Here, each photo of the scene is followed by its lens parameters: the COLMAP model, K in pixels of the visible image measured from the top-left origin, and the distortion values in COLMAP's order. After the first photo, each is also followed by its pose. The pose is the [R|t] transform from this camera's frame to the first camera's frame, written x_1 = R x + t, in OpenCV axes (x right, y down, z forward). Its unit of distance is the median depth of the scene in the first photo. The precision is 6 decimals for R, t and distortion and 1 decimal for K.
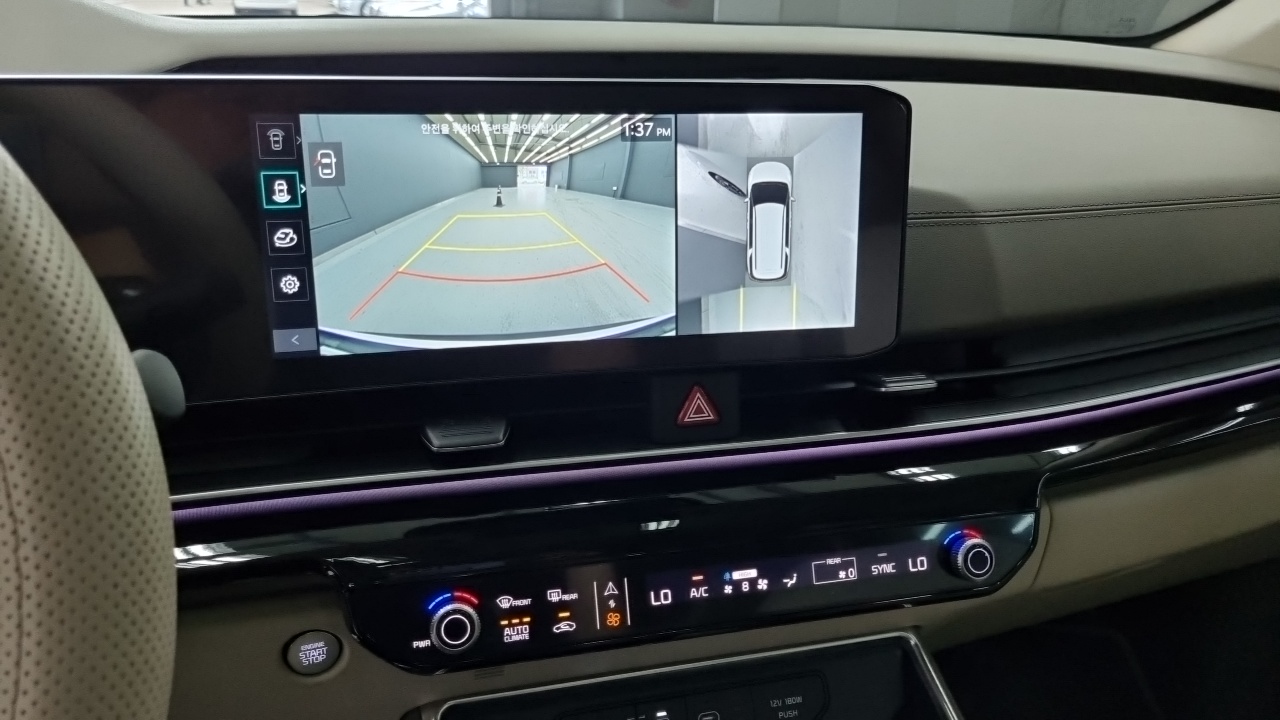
lens RADIAL K [[984.4, 0, 641.4], [0, 984.4, 364.4], [0, 0, 1]] dist [0.058993, -0.032425]
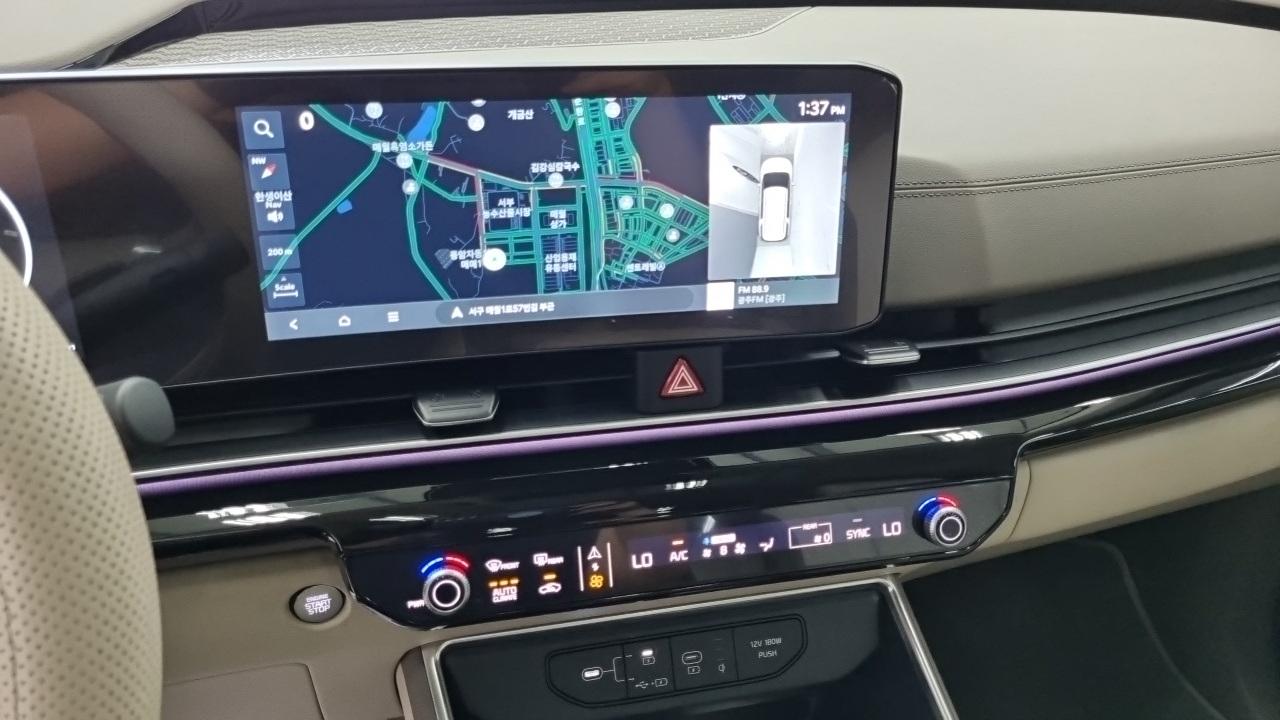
lens RADIAL K [[984.4, 0, 639.2], [0, 984.4, 354.4], [0, 0, 1]] dist [0.058993, -0.032425]
pose [[0.999363, 0.015518, -0.032123, 0.046319], [-0.011511, 0.992544, 0.121344, -0.109731], [0.033767, -0.120897, 0.992091, -0.020508]]
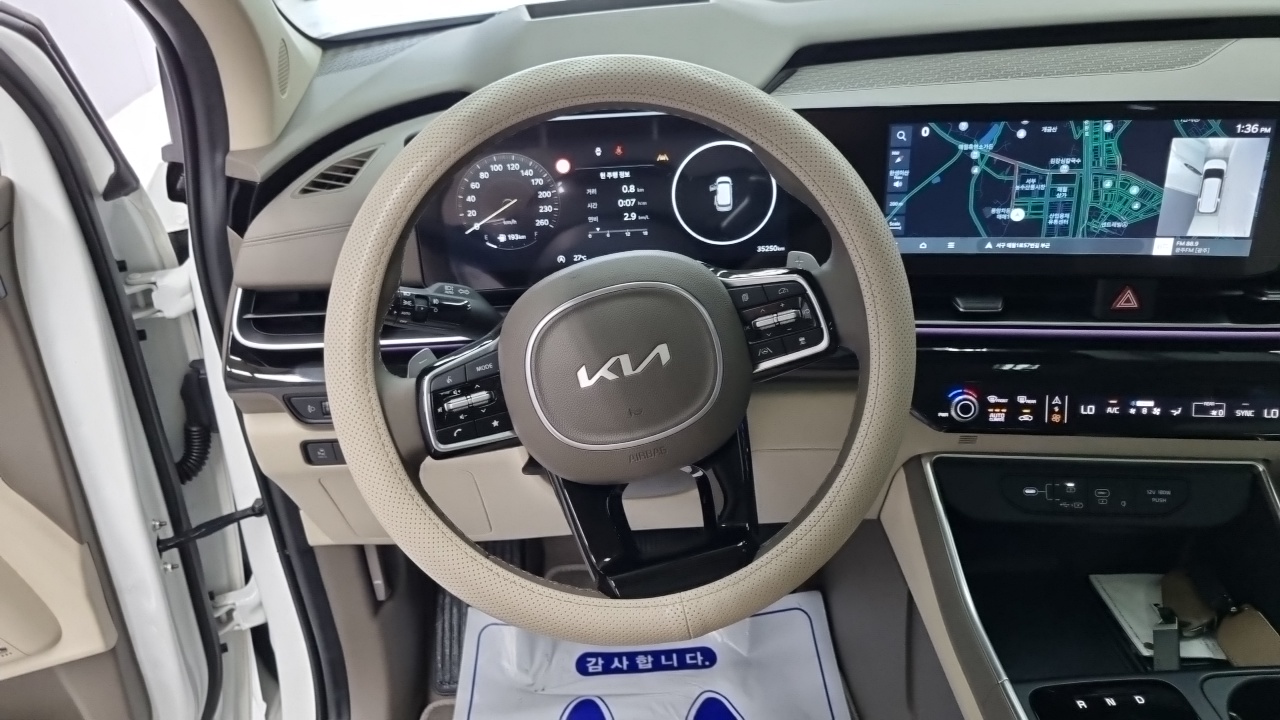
lens RADIAL K [[984.4, 0, 635.9], [0, 984.4, 352.5], [0, 0, 1]] dist [0.058993, -0.032425]
pose [[0.938047, 0.113328, -0.327452, -0.156148], [-0.066473, 0.986308, 0.150926, -0.064379], [0.340073, -0.119809, 0.932736, -0.821976]]
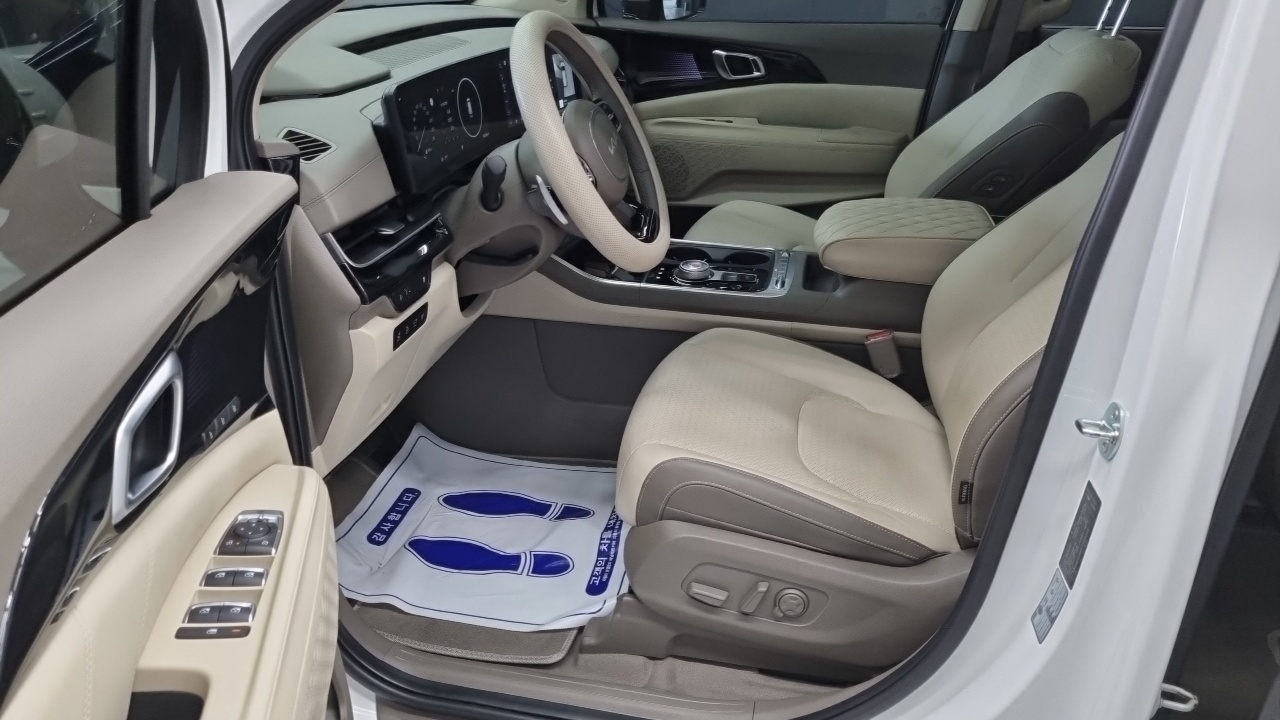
lens RADIAL K [[984.4, 0, 641.9], [0, 984.4, 363.9], [0, 0, 1]] dist [0.058993, -0.032425]
pose [[0.543922, -0.356605, 0.759593, -2.791359], [0.293513, 0.928880, 0.225903, 0.105981], [-0.786129, 0.100077, 0.609906, -1.305724]]
